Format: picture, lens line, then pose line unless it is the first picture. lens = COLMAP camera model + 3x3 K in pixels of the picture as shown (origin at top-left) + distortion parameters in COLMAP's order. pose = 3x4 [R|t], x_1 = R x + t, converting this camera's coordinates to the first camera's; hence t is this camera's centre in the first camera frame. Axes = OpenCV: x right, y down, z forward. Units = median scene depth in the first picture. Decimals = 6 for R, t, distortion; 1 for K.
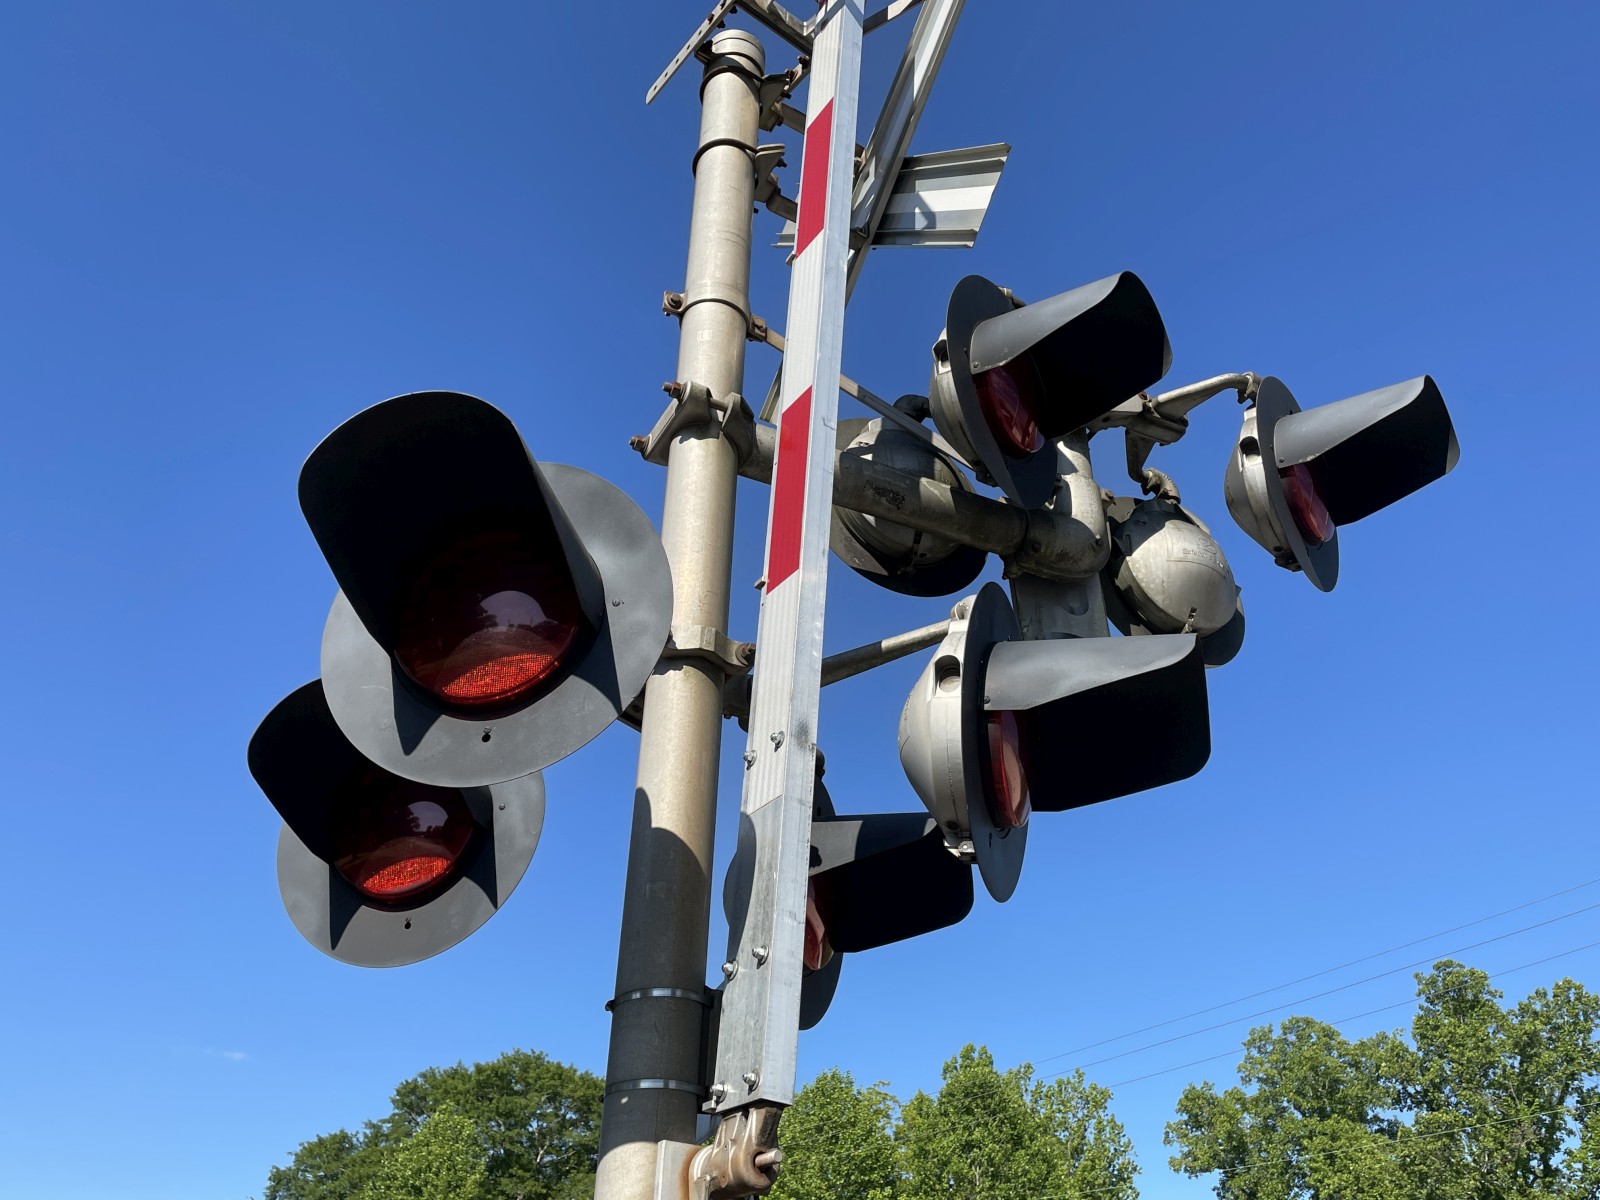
lens RADIAL K [[1370.3, 0, 793.2], [0, 1370.3, 587.7], [0, 0, 1]] dist [0.061477, -0.065616]
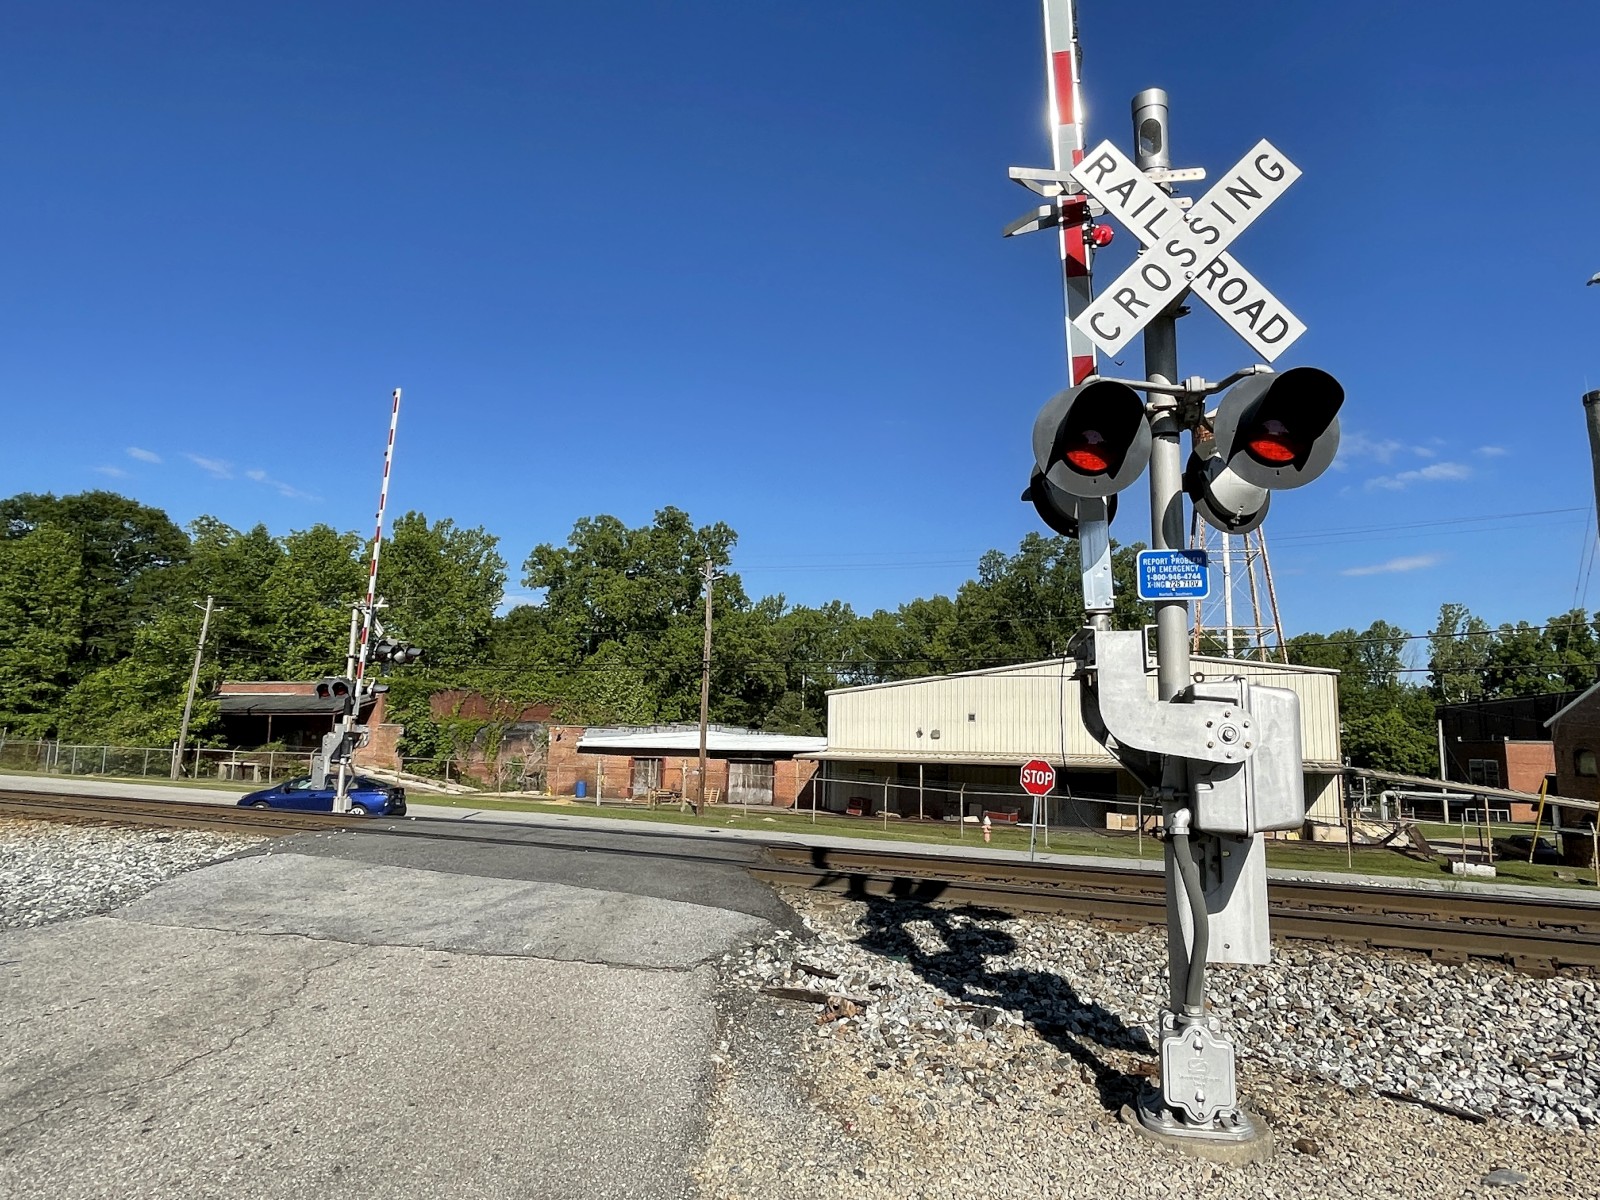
lens RADIAL K [[993.7, 0, 805.4], [0, 993.7, 608.6], [0, 0, 1]] dist [-0.008752, -0.000755]
pose [[0.877719, 0.058042, 0.475648, -0.595571], [-0.260746, 0.890660, 0.372473, -3.866473], [-0.402022, -0.450950, 0.796883, -5.914064]]
